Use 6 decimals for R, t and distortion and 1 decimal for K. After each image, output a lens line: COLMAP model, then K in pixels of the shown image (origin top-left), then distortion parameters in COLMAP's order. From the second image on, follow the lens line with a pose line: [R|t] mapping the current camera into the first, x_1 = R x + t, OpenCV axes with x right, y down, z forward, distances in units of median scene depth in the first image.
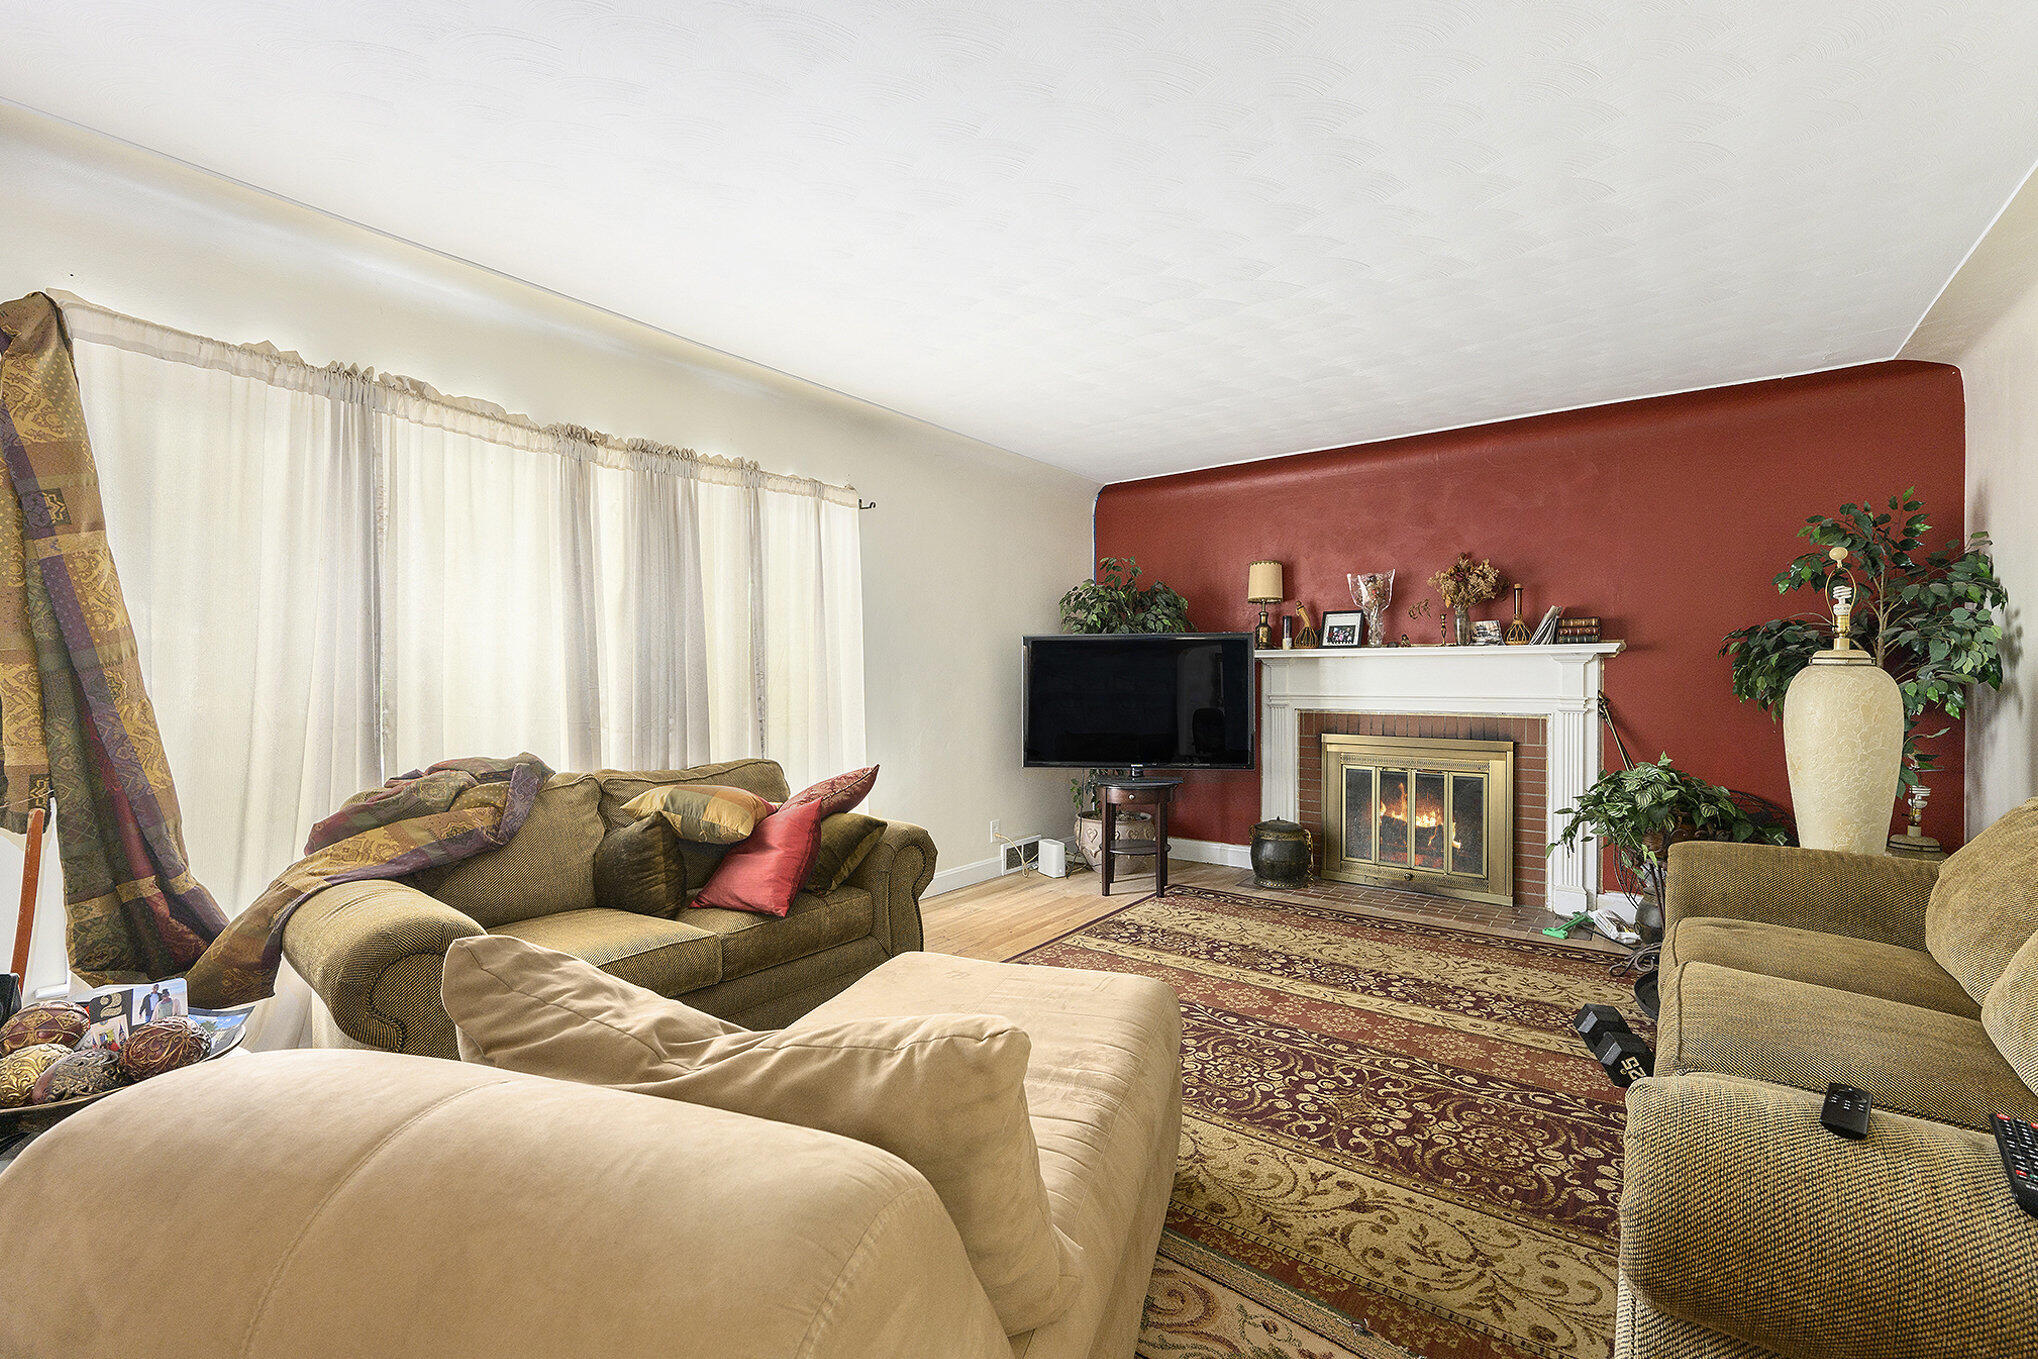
lens RADIAL K [[868.8, 0, 1019.0], [0, 868.8, 679.5], [0, 0, 1]] dist [0.001046, 0.000043]
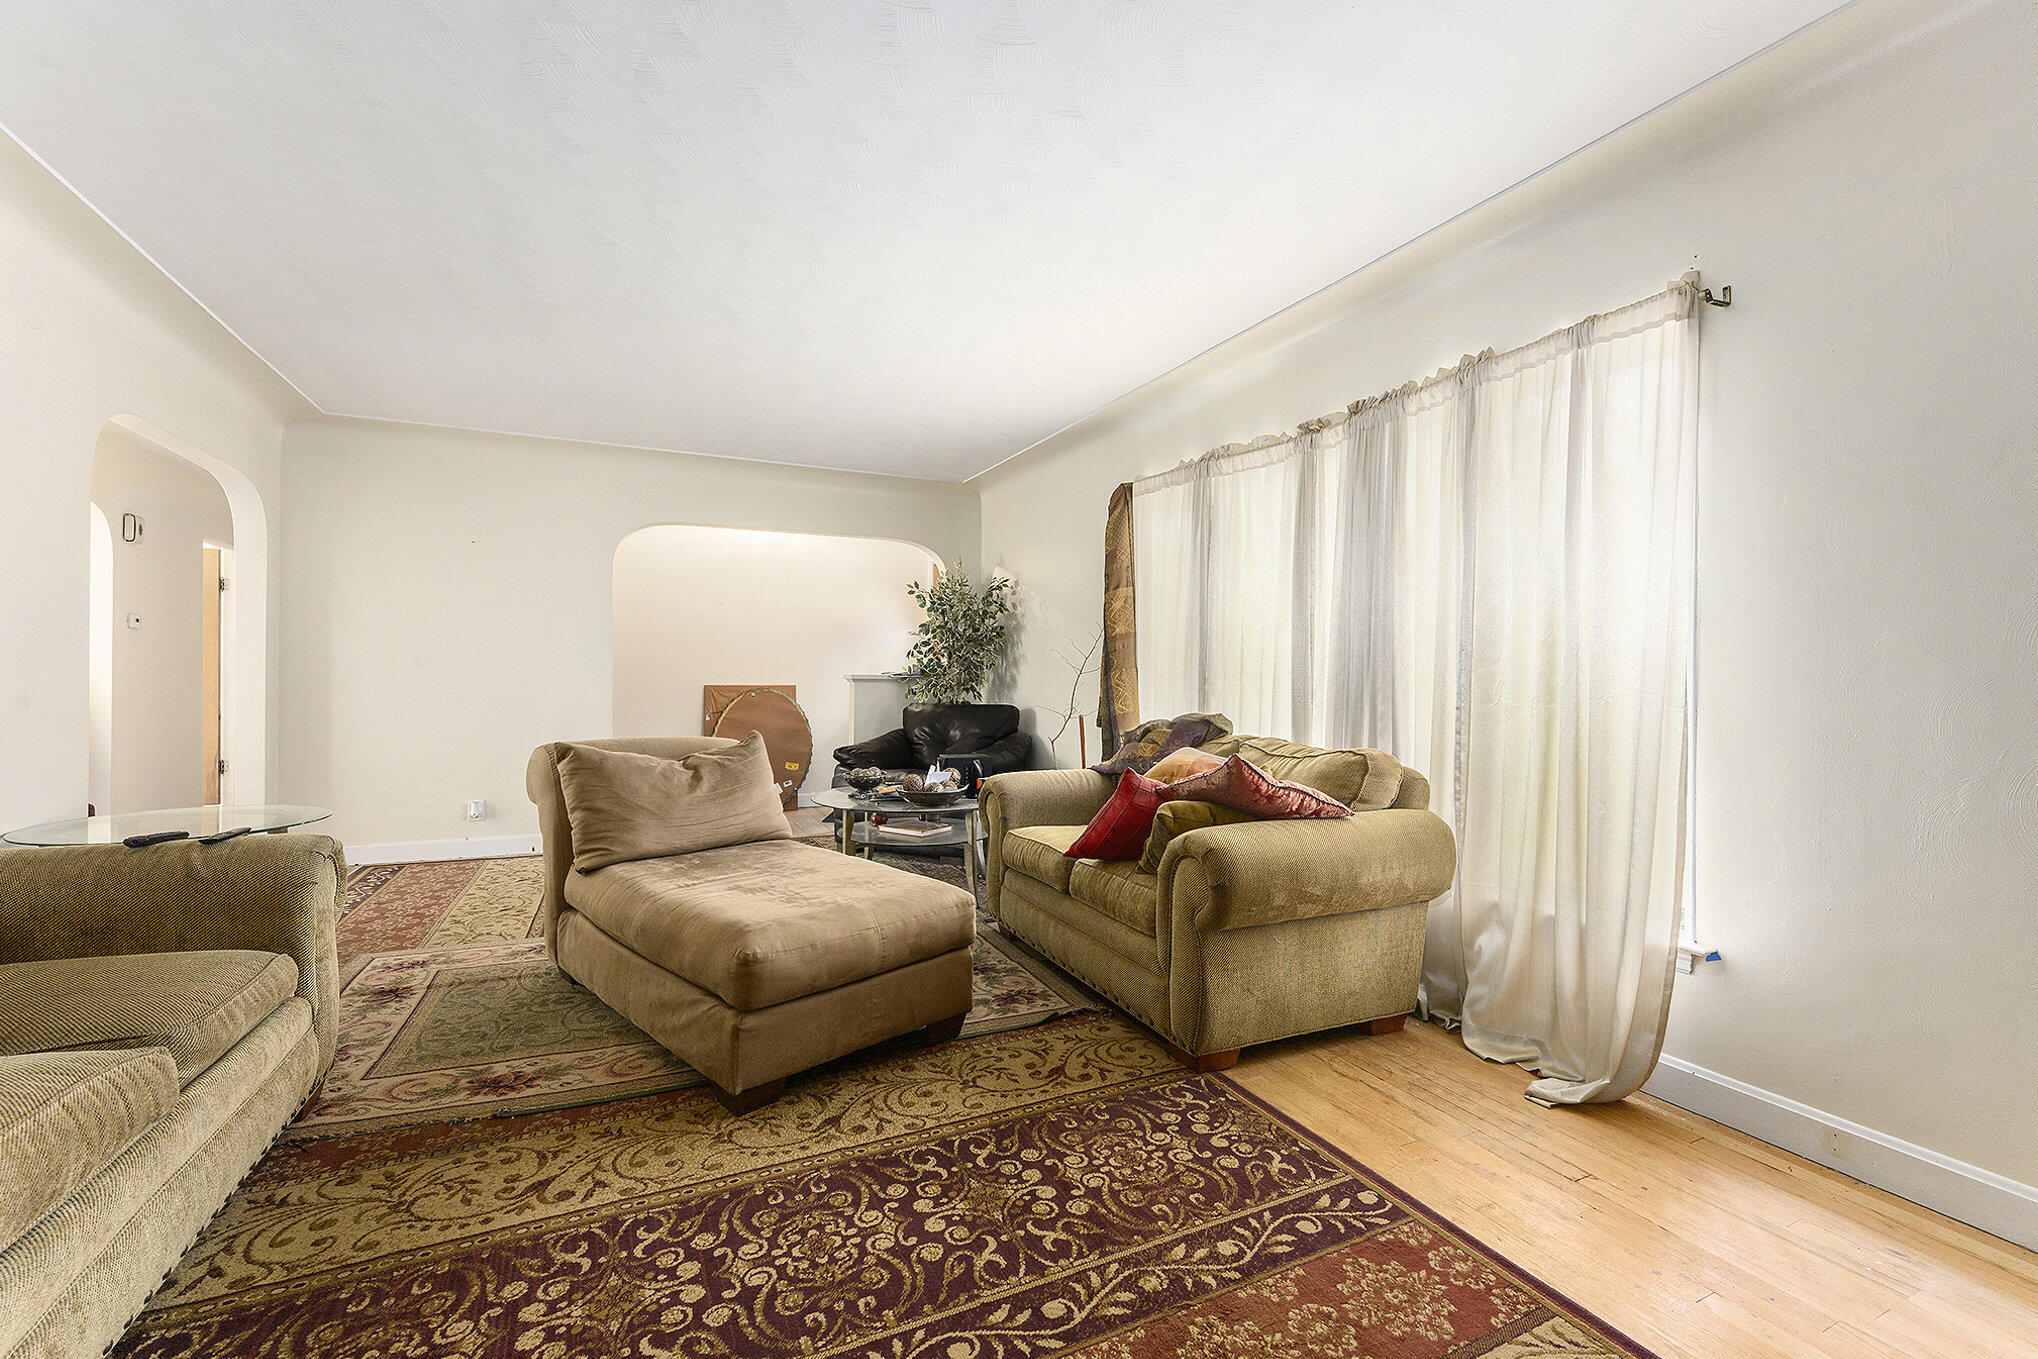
lens RADIAL K [[854.8, 0, 1019.0], [0, 854.8, 679.5], [0, 0, 1]] dist [-0.000356, -0.000177]
pose [[-0.467370, 0.003958, -0.884053, 0.861298], [-0.008392, 0.999925, 0.008913, 0.035107], [0.884022, 0.011585, -0.467301, 1.679461]]
